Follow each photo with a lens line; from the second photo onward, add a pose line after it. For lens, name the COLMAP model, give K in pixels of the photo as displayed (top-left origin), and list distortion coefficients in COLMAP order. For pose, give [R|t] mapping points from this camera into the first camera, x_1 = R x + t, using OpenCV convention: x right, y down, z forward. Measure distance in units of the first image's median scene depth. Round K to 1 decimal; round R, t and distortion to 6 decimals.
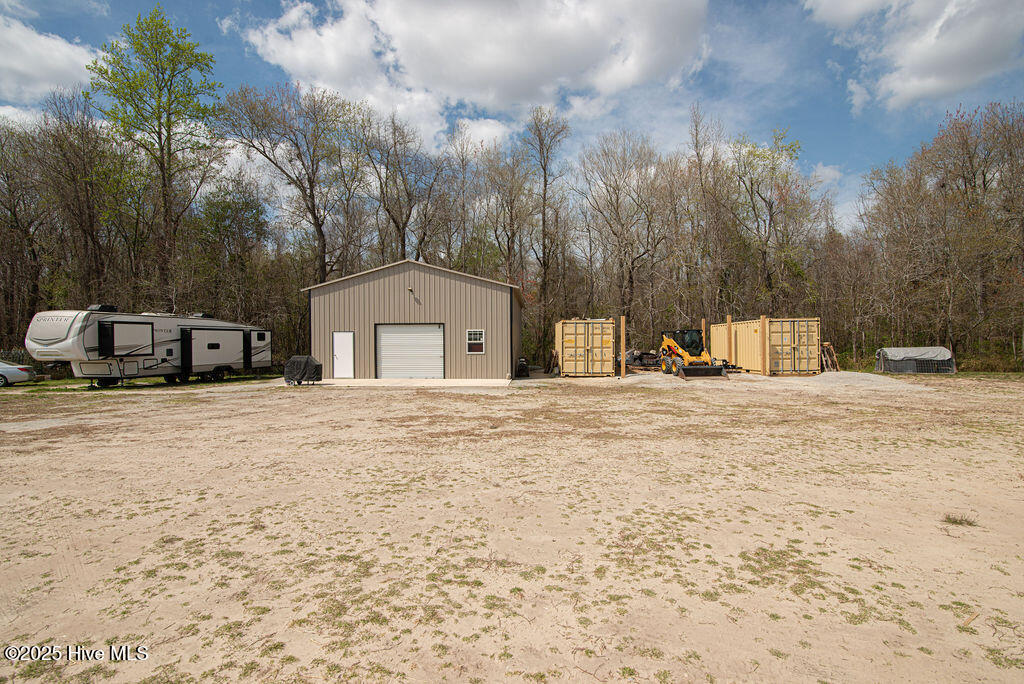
lens RADIAL K [[474.2, 0, 509.1], [0, 474.2, 340.2], [0, 0, 1]] dist [-0.001758, 0.000217]
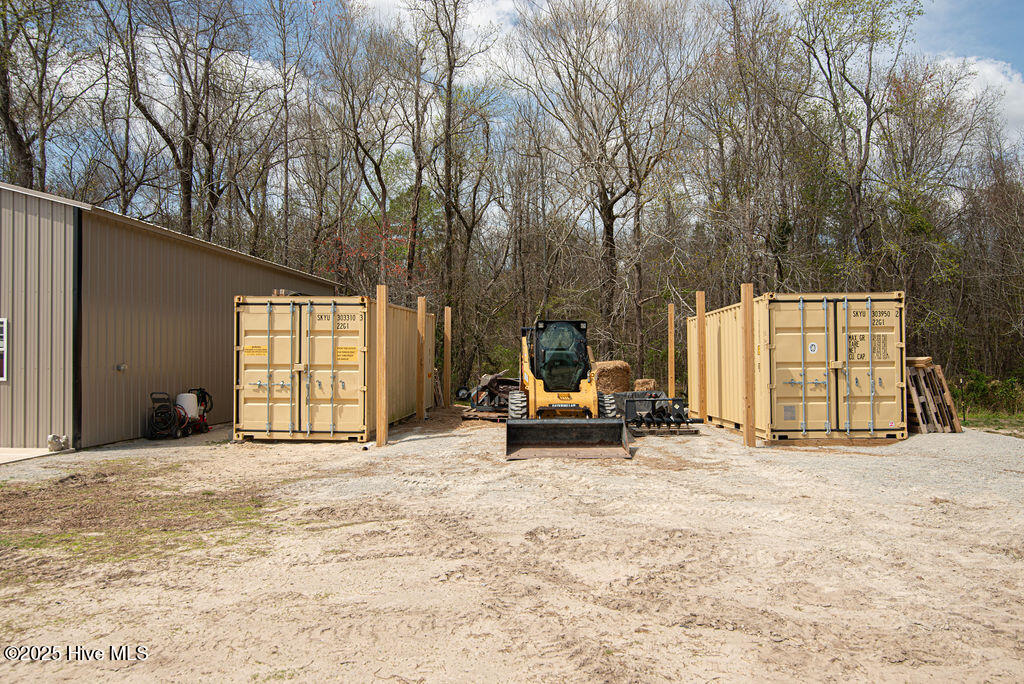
lens RADIAL K [[721.0, 0, 513.3], [0, 721.0, 353.3], [0, 0, 1]] dist [0.034032, 0.000966]
pose [[0.999531, 0.003856, -0.030371, 0.358830], [-0.004038, 0.999974, -0.005944, 0.007050], [0.030348, 0.006064, 0.999521, 0.405742]]
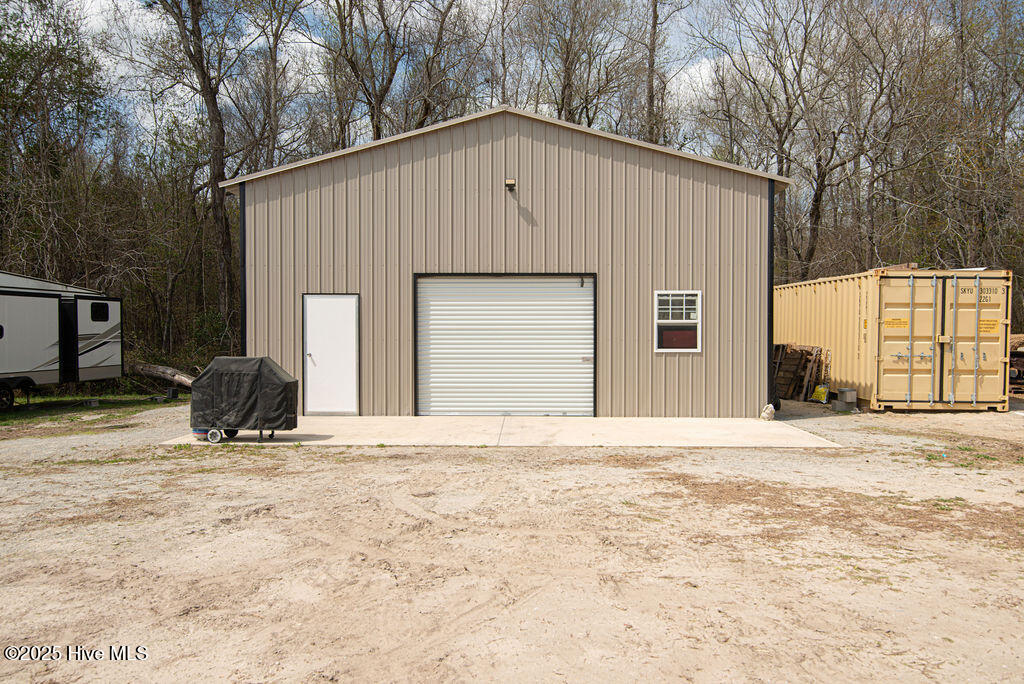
lens RADIAL K [[737.4, 0, 513.3], [0, 737.4, 349.3], [0, 0, 1]] dist [0.002870, -0.005577]
pose [[0.998889, 0.006419, 0.046681, -0.226038], [-0.007469, 0.999723, 0.022341, 0.012953], [-0.046524, -0.022664, 0.998660, 0.389892]]
